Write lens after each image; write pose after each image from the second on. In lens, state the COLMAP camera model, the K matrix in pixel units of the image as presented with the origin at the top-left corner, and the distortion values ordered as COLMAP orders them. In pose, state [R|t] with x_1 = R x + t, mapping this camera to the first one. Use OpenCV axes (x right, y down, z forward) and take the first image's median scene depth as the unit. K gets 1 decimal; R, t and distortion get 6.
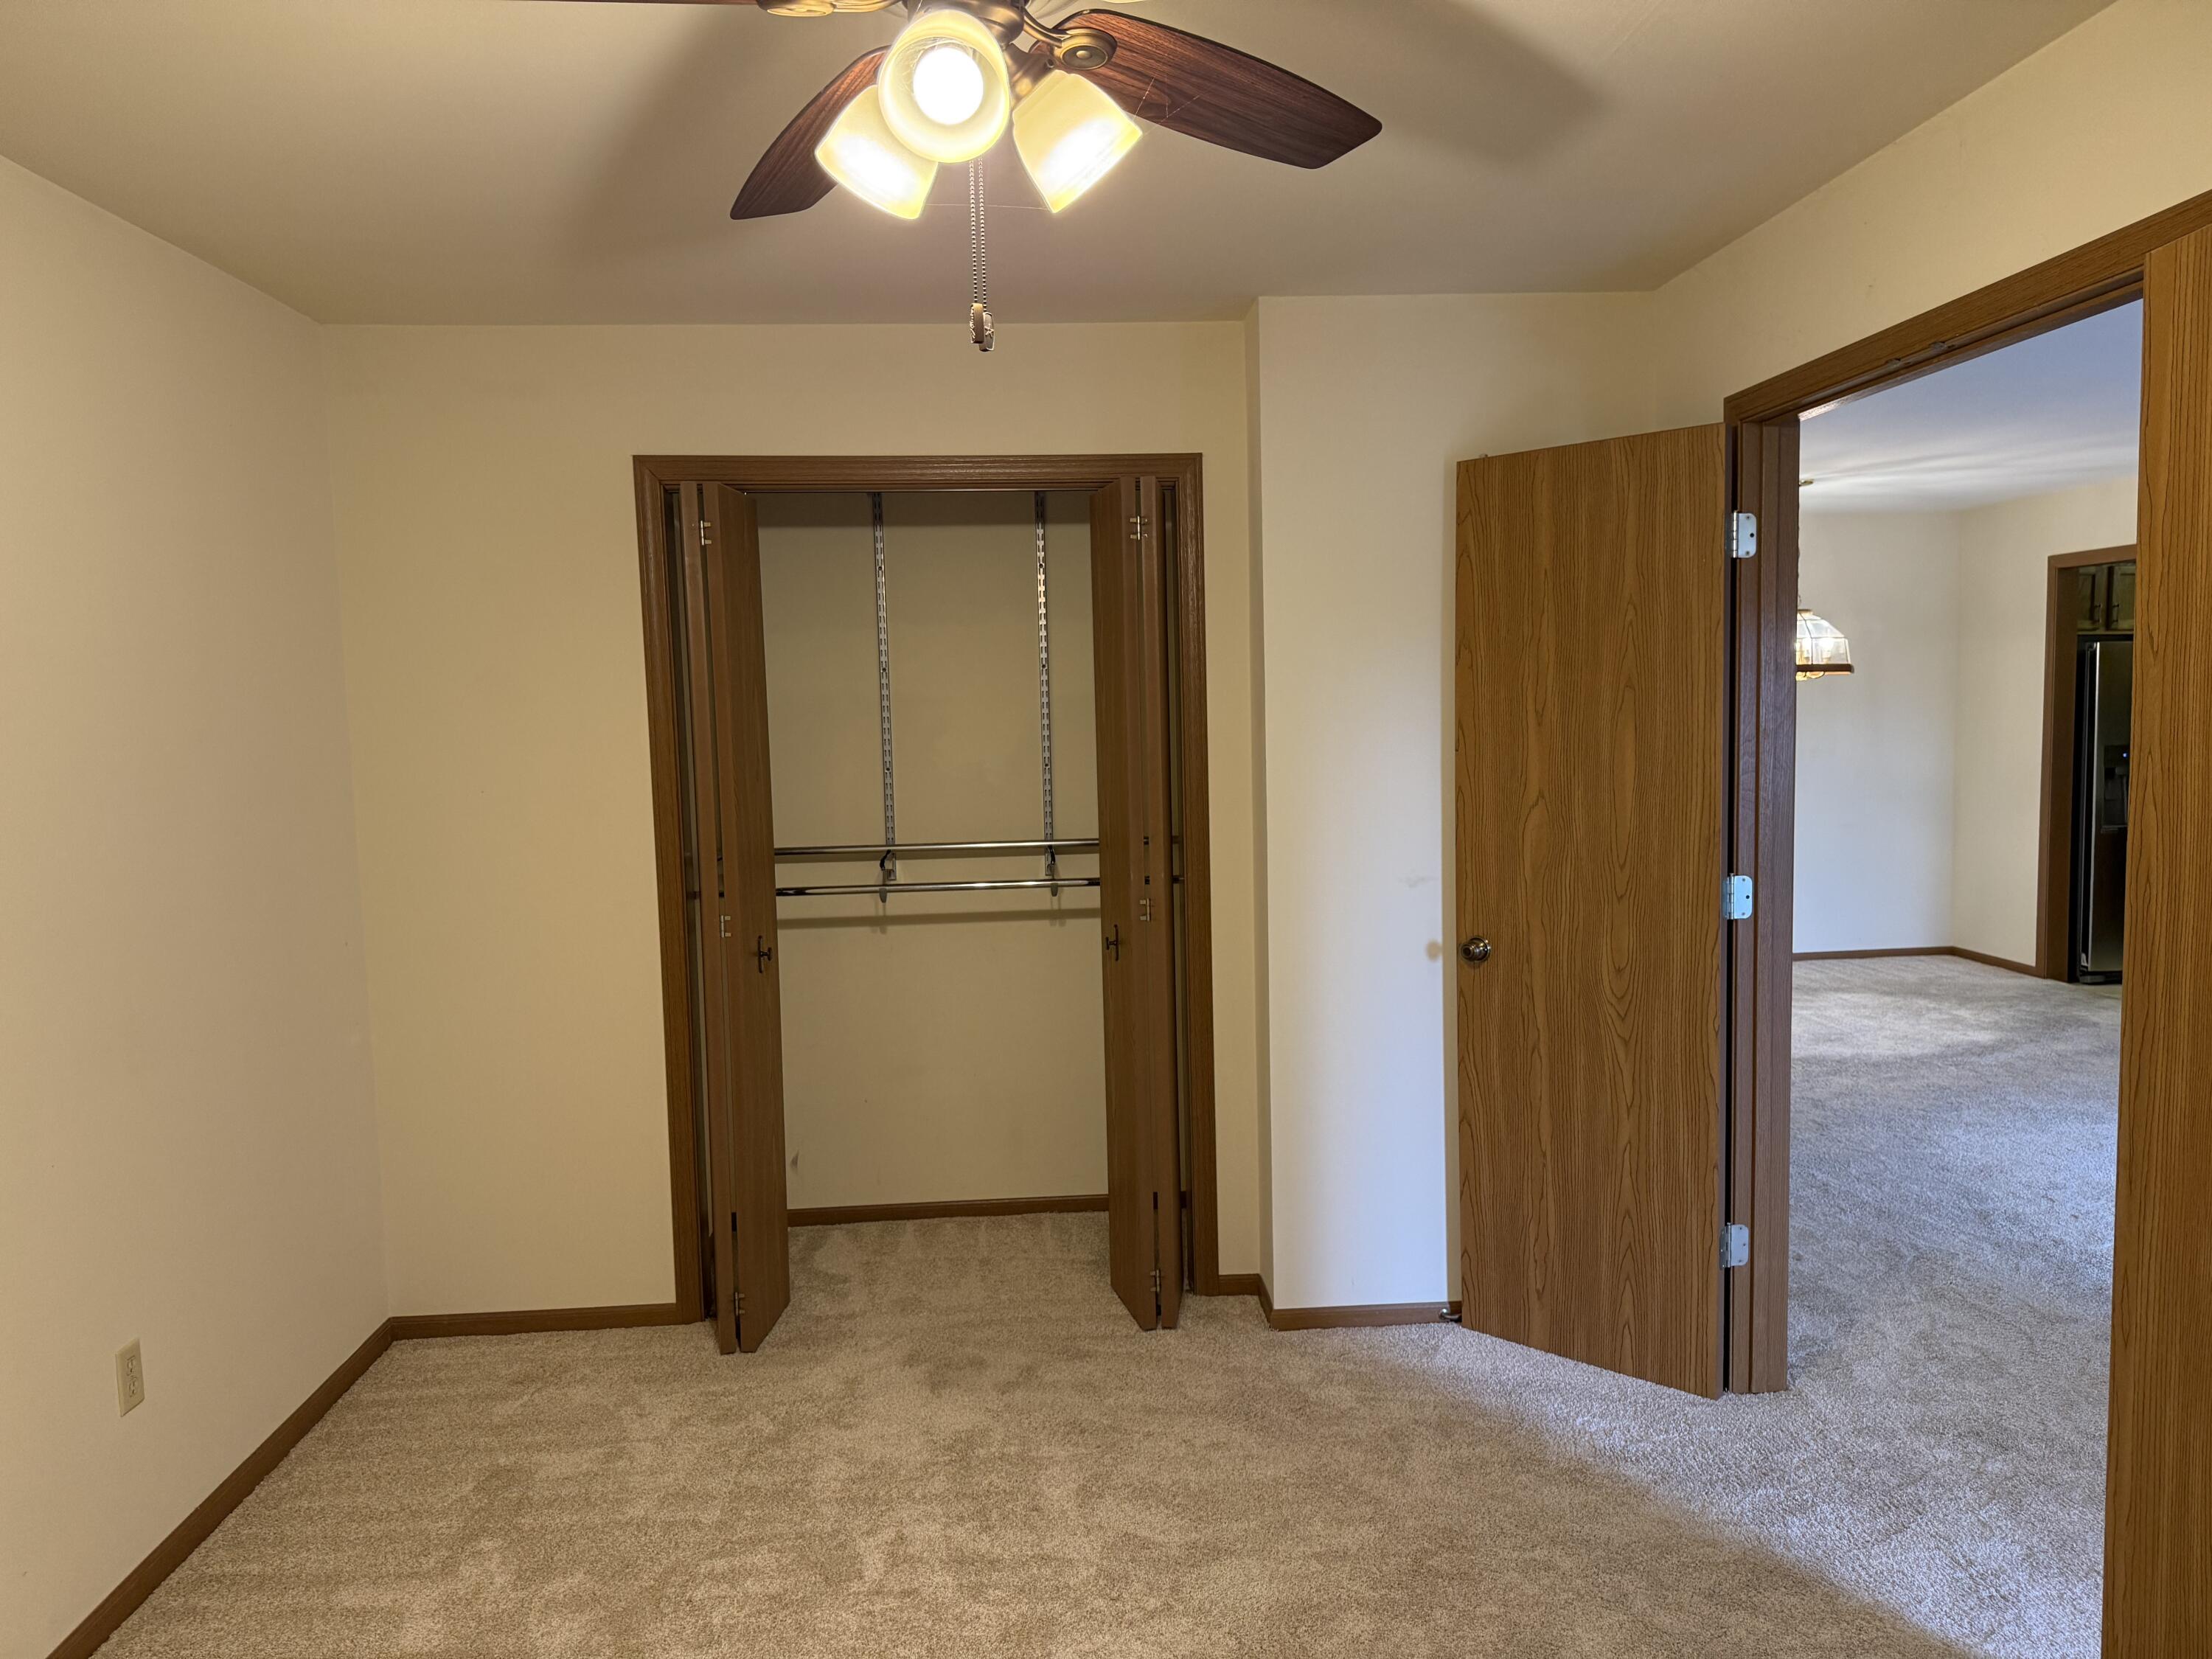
lens RADIAL K [[1553.8, 0, 1106.0], [0, 1553.8, 829.5], [0, 0, 1]] dist [0.080740, -0.112677]
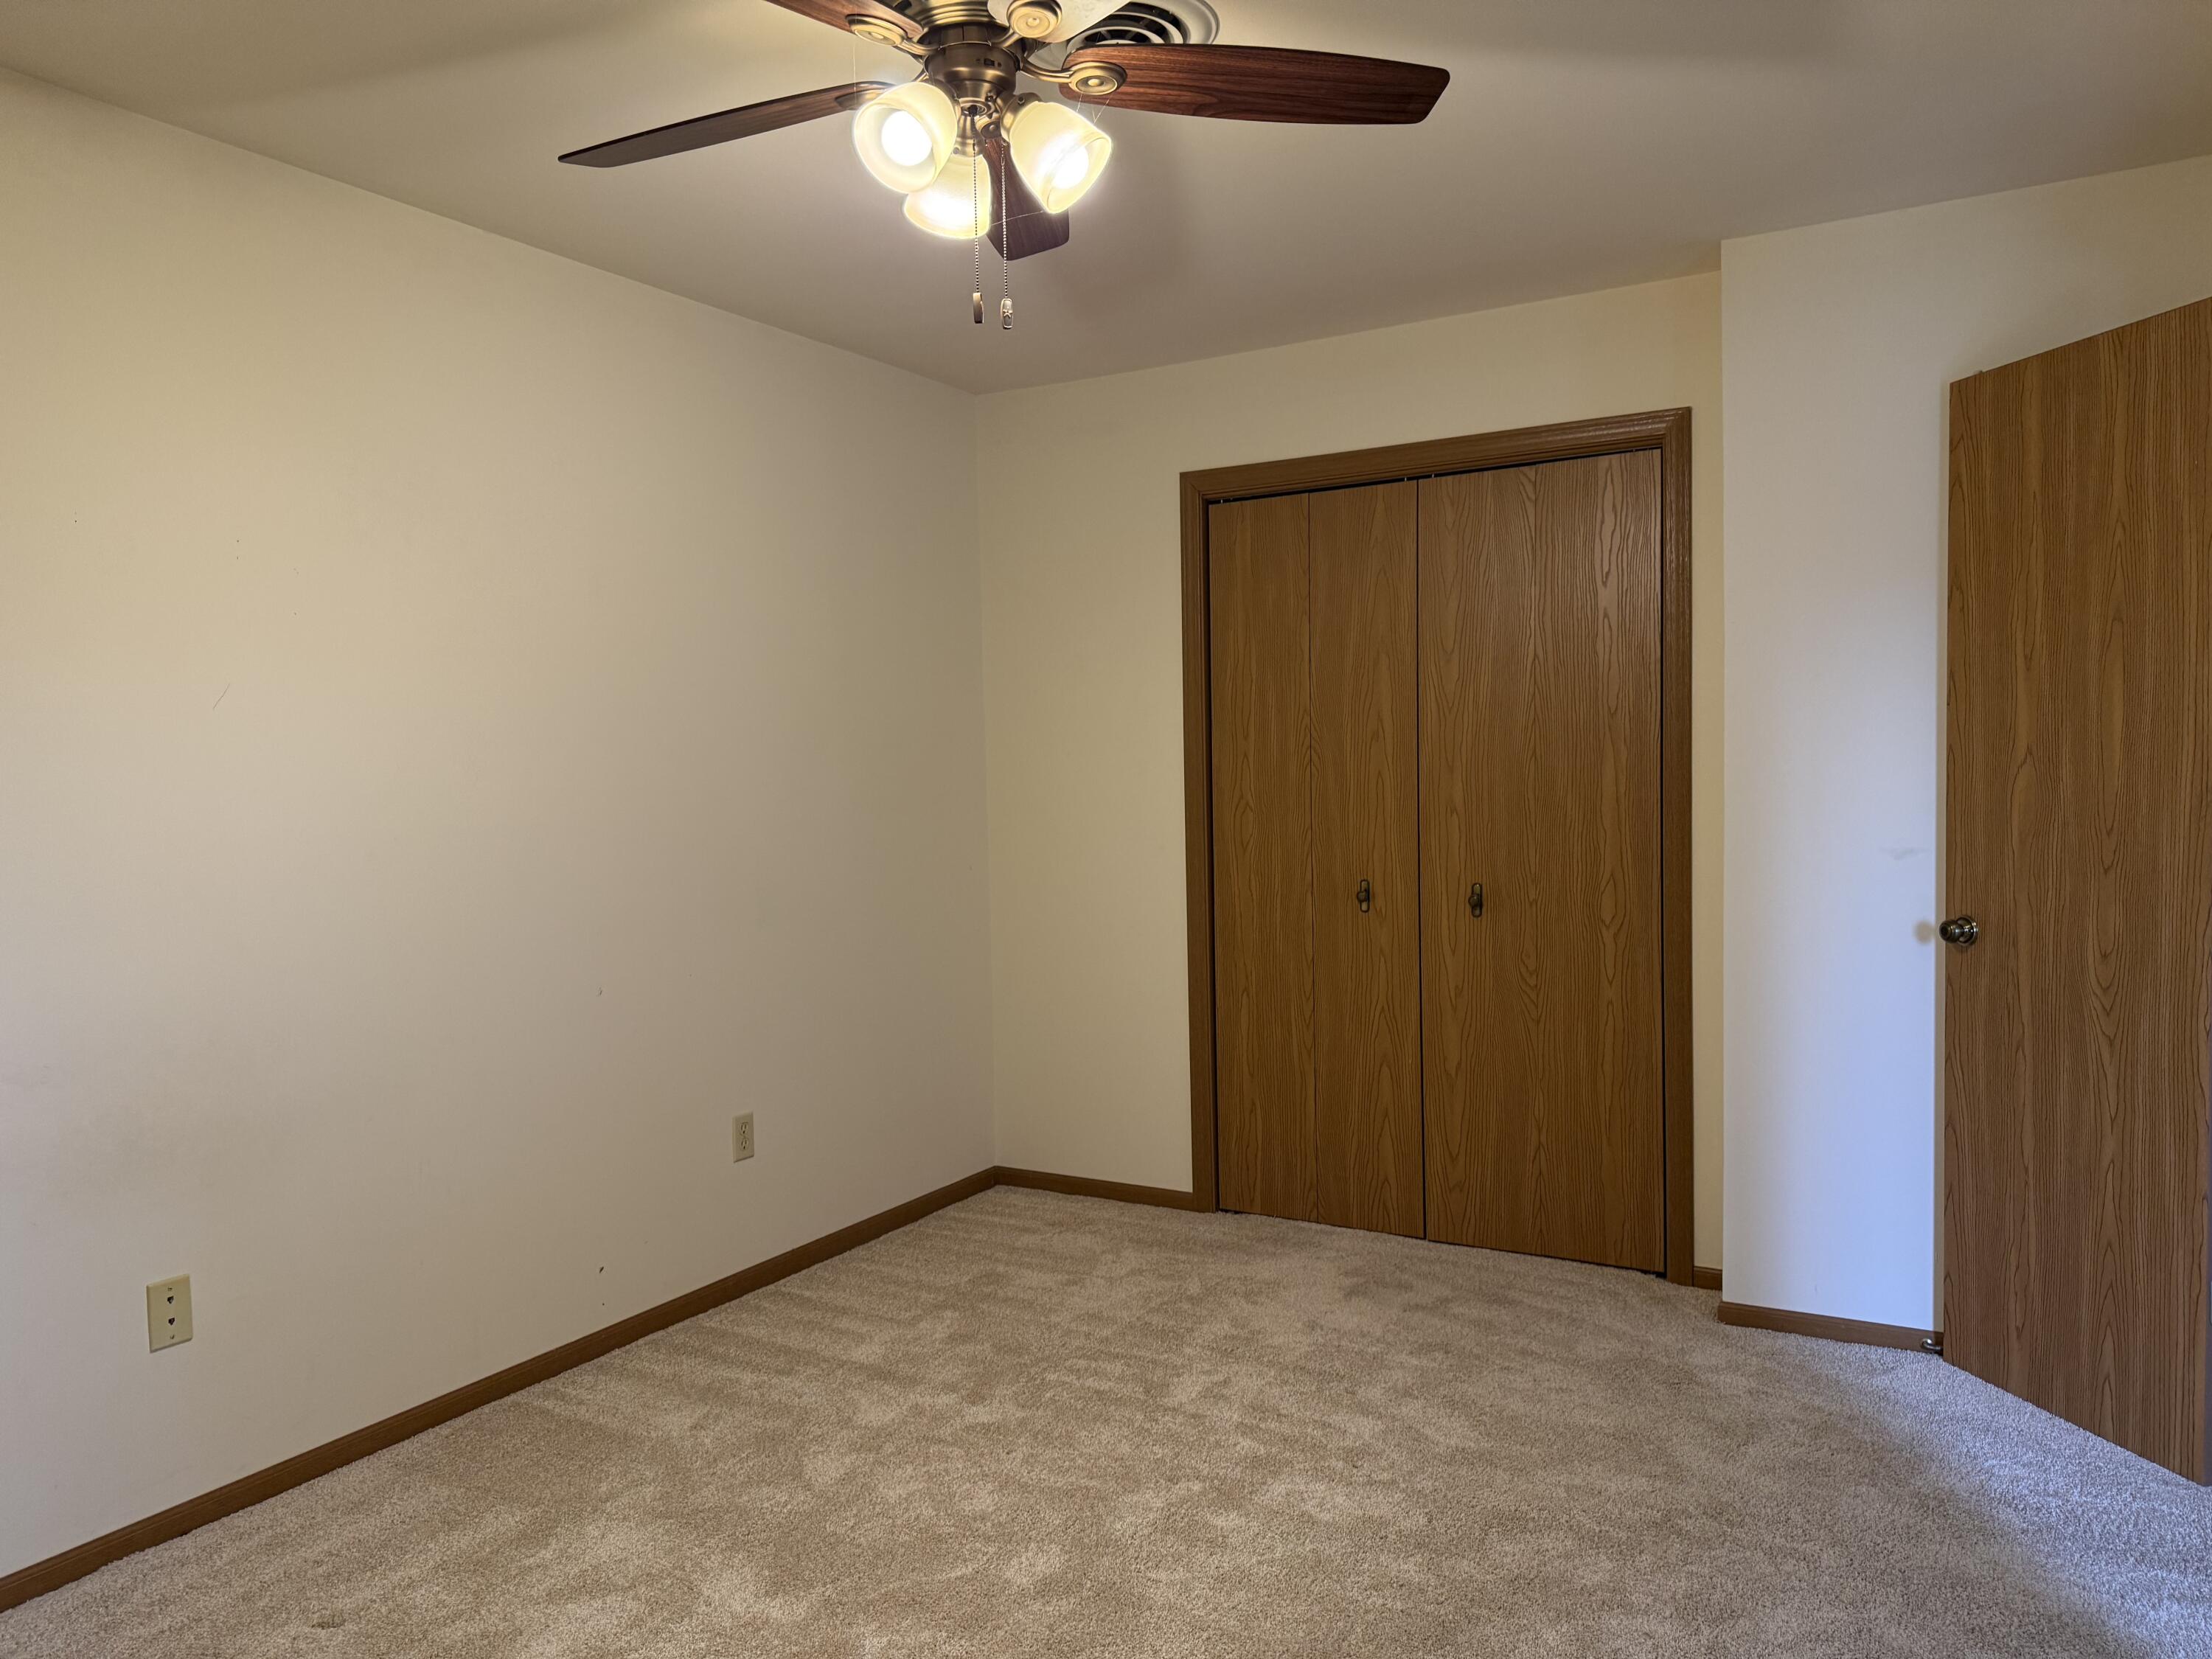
lens RADIAL K [[1547.1, 0, 1109.7], [0, 1547.1, 827.7], [0, 0, 1]] dist [0.067717, -0.081482]
pose [[0.832378, 0.029544, -0.553420, 0.338994], [-0.046065, 0.998811, -0.015964, 0.057730], [0.552290, 0.038782, 0.832749, -0.003737]]
